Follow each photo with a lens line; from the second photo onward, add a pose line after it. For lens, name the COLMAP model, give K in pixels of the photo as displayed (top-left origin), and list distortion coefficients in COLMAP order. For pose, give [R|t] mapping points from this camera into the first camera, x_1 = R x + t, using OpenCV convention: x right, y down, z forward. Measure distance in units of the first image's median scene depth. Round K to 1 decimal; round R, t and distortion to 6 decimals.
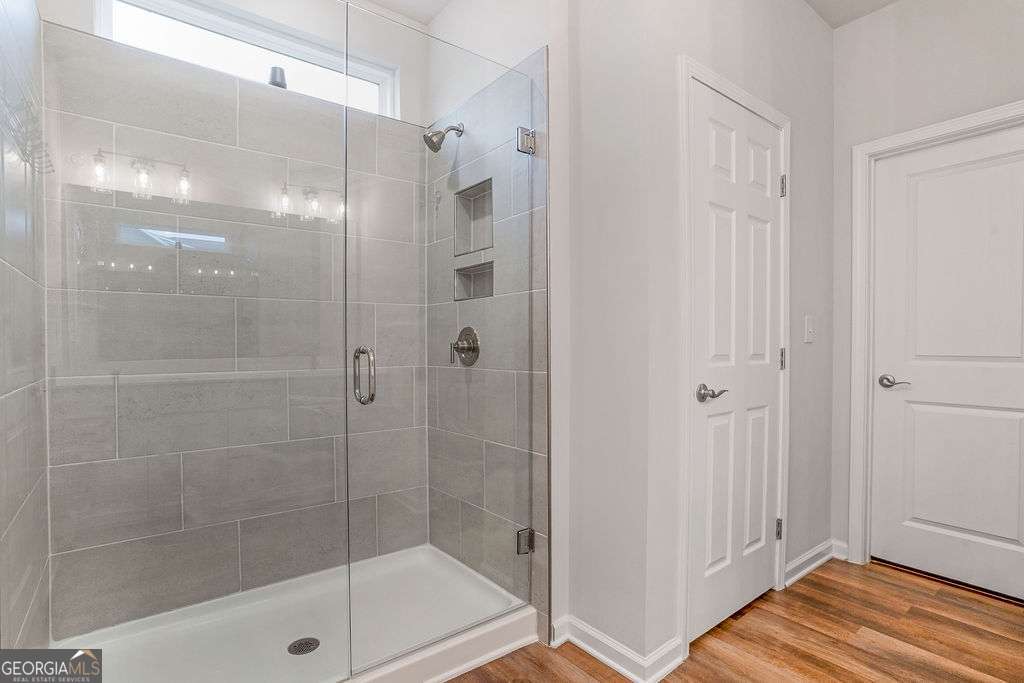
lens RADIAL K [[510.7, 0, 506.0], [0, 510.7, 345.6], [0, 0, 1]] dist [-0.006063, 0.007669]
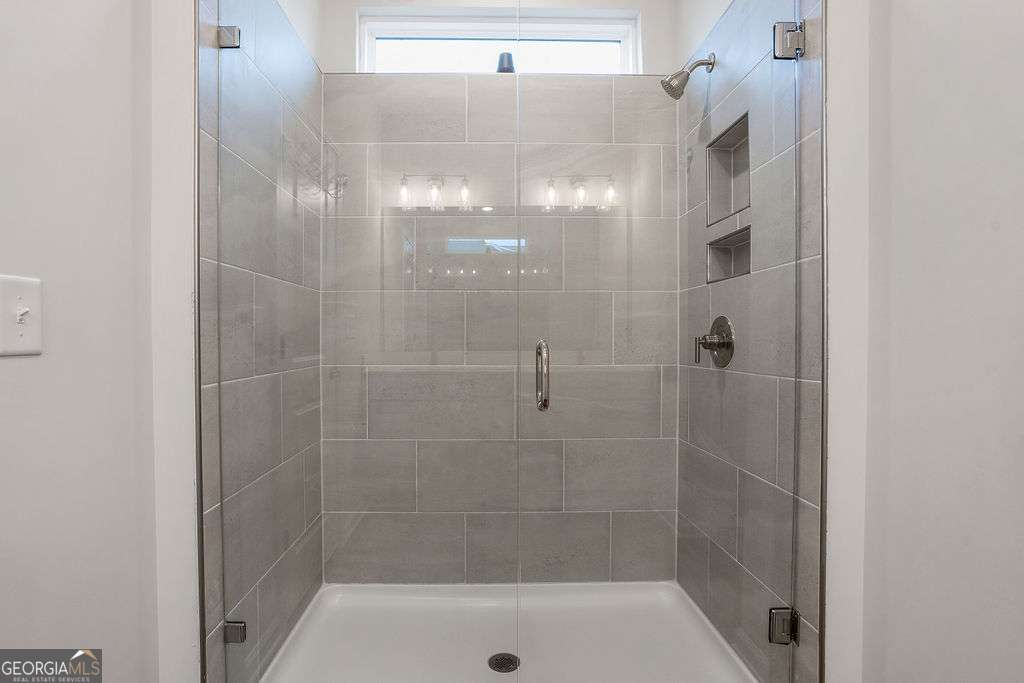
lens RADIAL K [[510.7, 0, 513.2], [0, 510.7, 339.9], [0, 0, 1]] dist [-0.006063, 0.007669]
pose [[0.812833, 0.004907, -0.582476, 0.120749], [-0.002291, 0.999984, 0.005227, -0.004011], [0.582493, -0.002914, 0.812831, 0.198595]]
